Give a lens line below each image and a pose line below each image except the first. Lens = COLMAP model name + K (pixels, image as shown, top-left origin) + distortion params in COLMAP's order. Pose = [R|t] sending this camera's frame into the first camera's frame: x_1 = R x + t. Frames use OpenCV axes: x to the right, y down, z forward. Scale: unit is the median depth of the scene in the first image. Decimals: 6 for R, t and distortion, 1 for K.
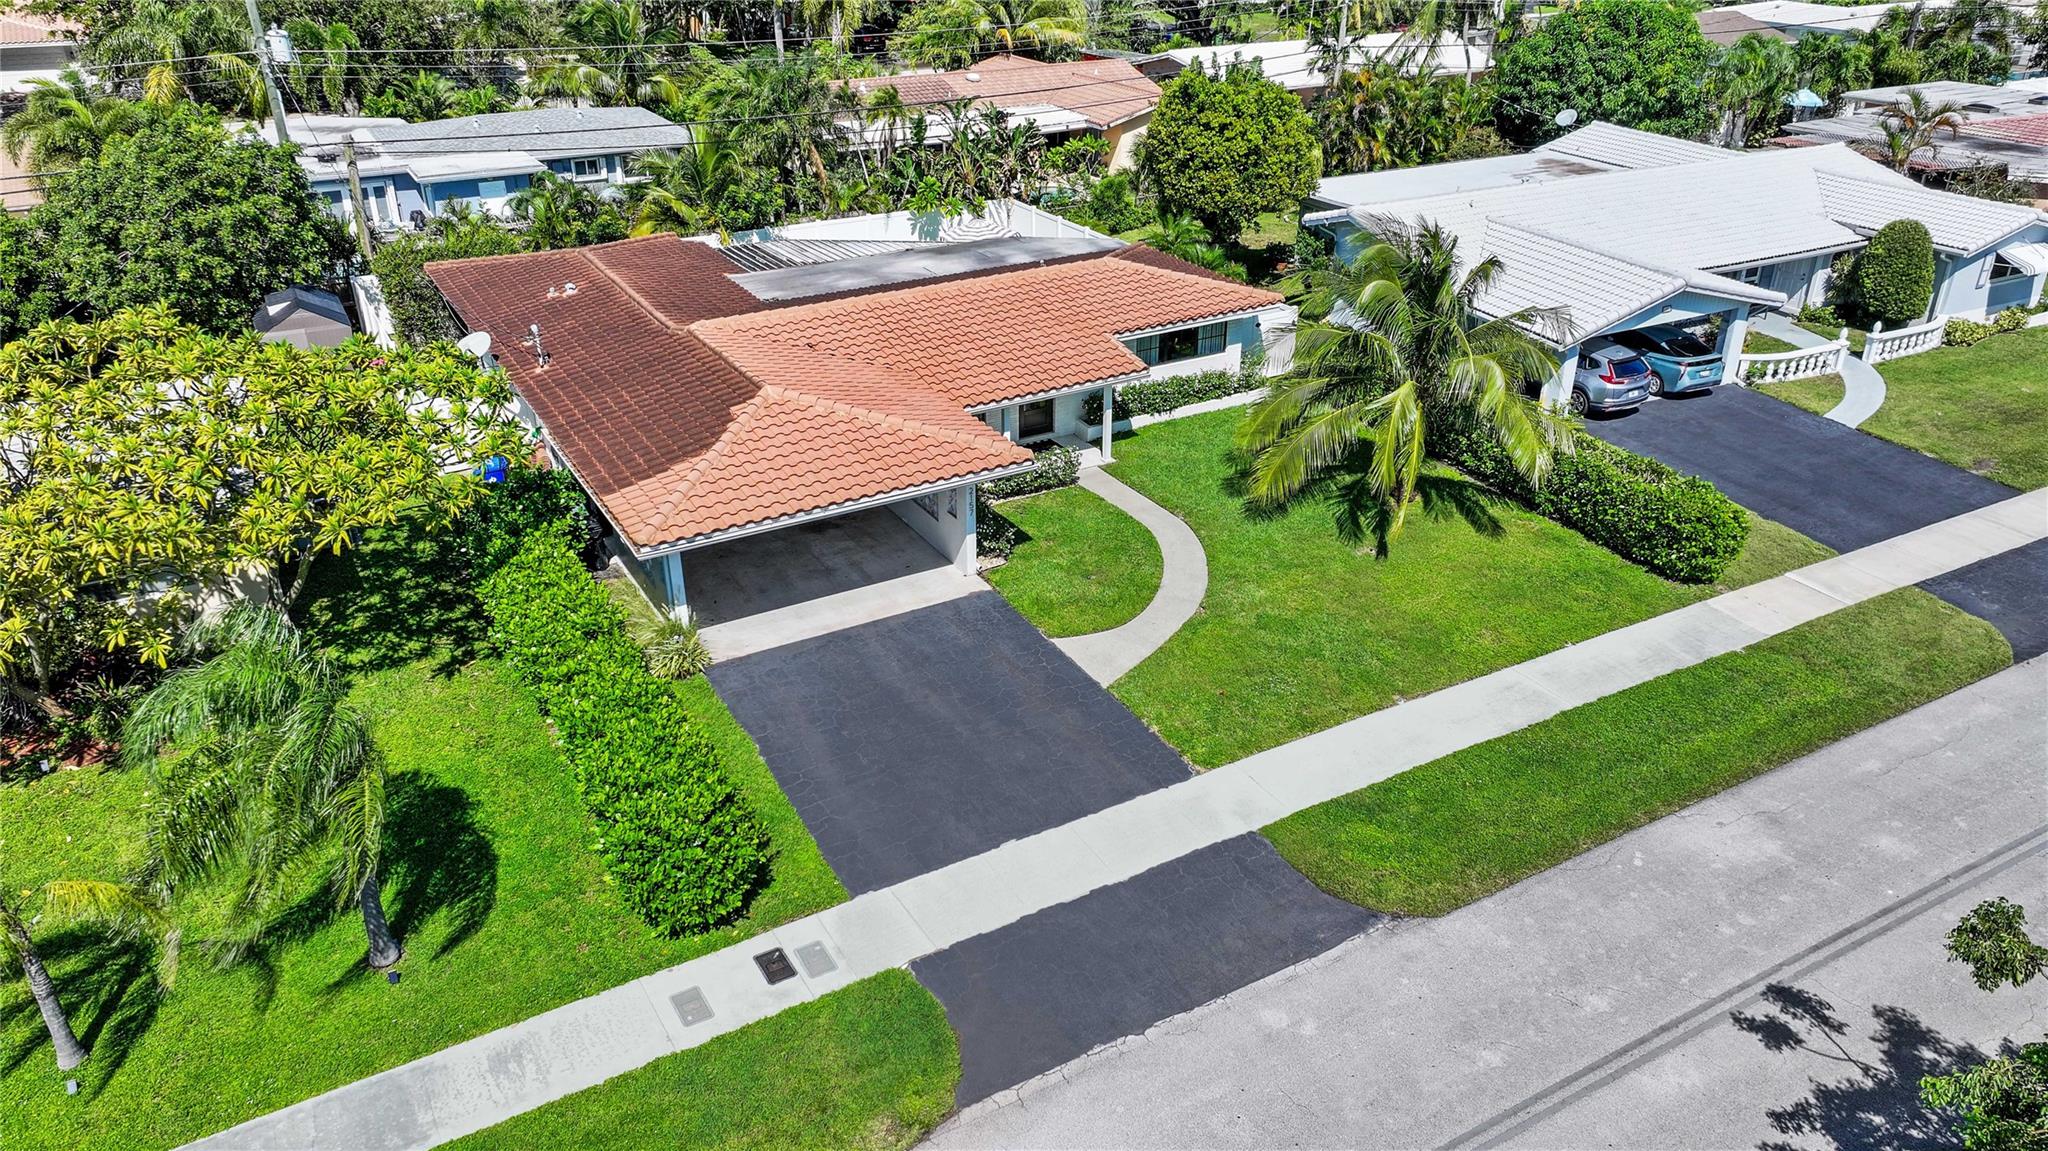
lens RADIAL K [[1521.4, 0, 1024.0], [0, 1521.4, 575.5], [0, 0, 1]] dist [0.002342, 0.003382]
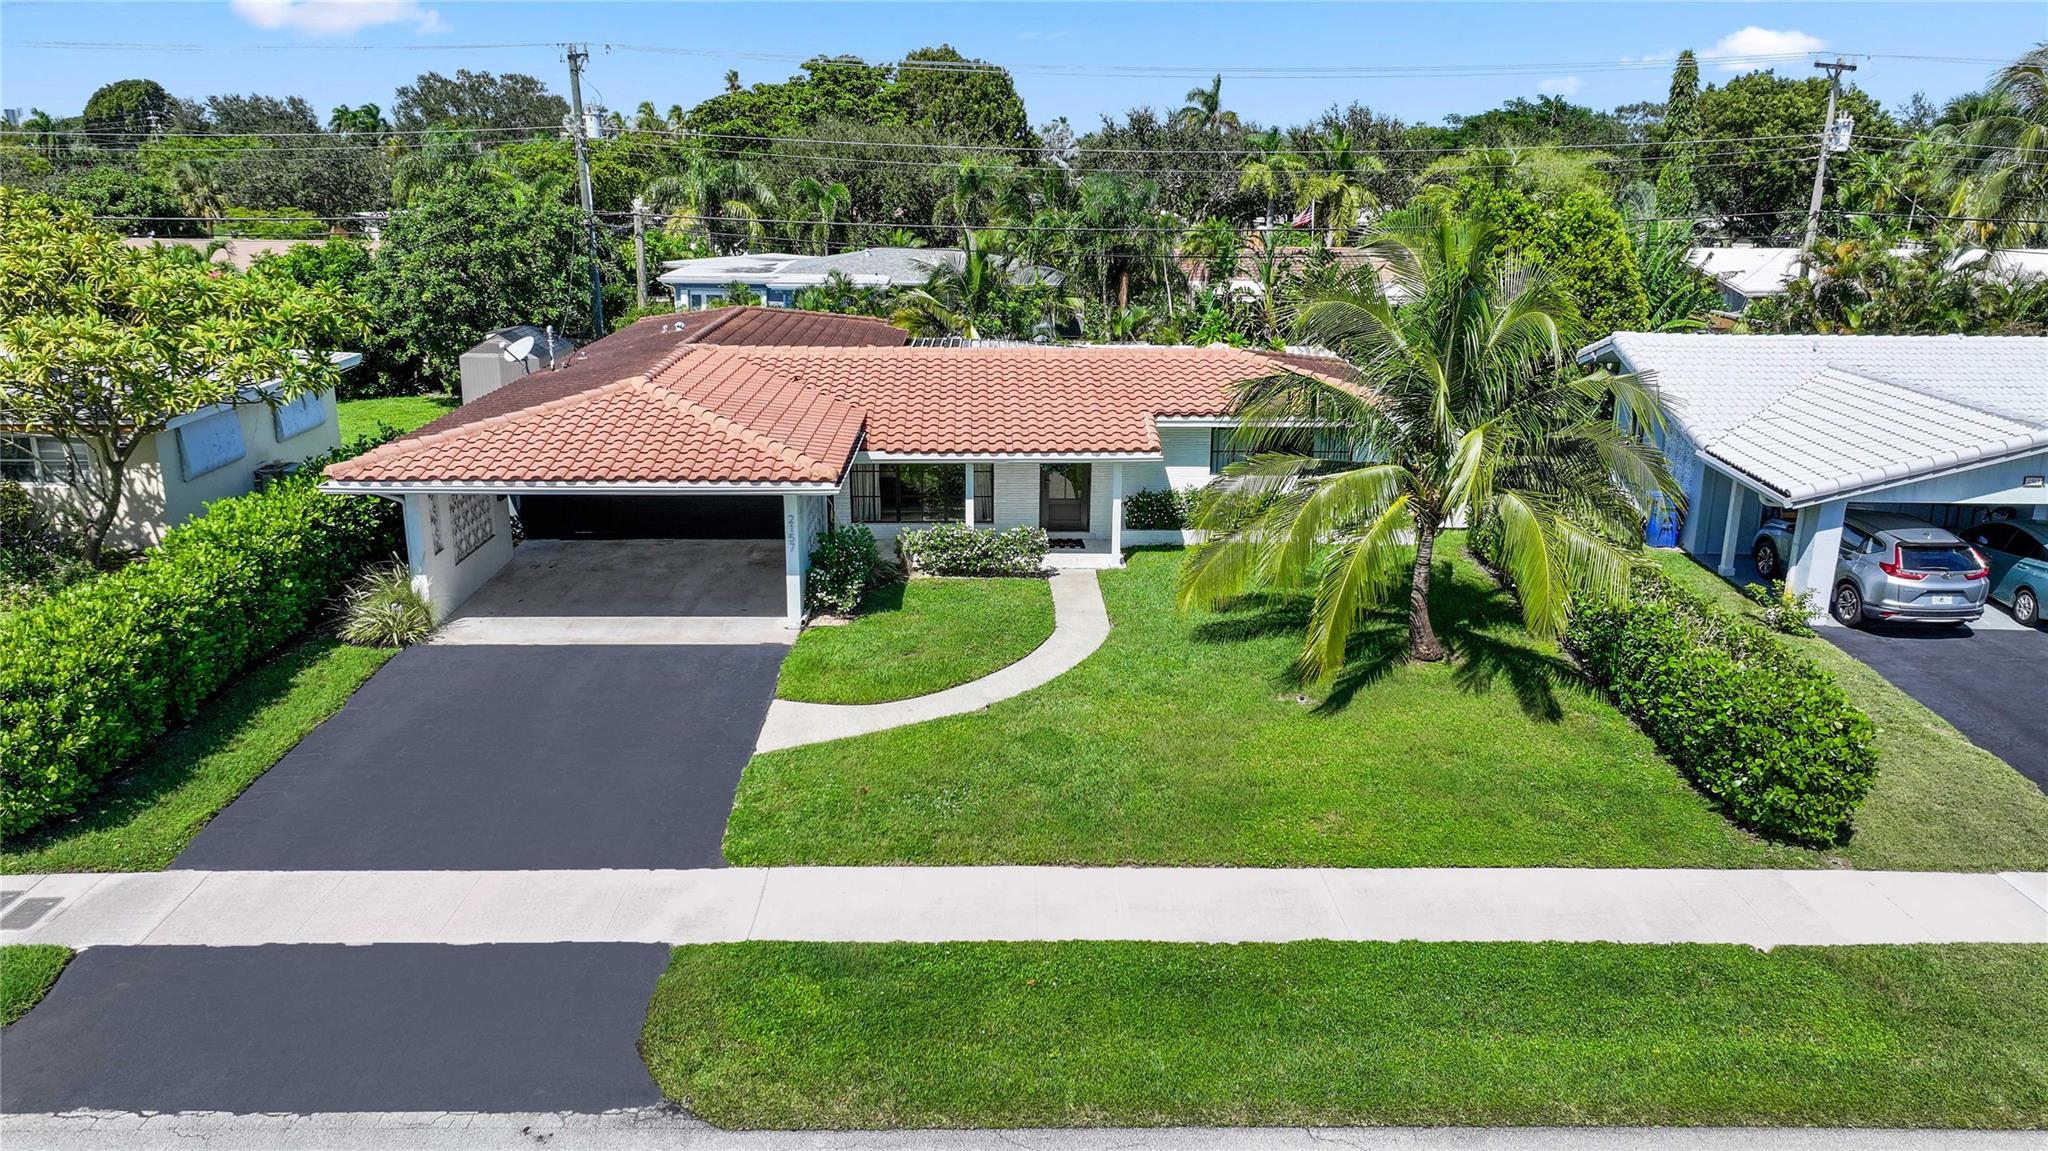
lens RADIAL K [[1480.2, 0, 1012.0], [0, 1480.2, 577.6], [0, 0, 1]] dist [0.008240, 0.005149]
pose [[0.868789, 0.144530, -0.473621, 0.443874], [-0.229761, 0.964925, -0.127006, 0.047526], [0.438652, 0.219161, 0.871523, 0.365098]]
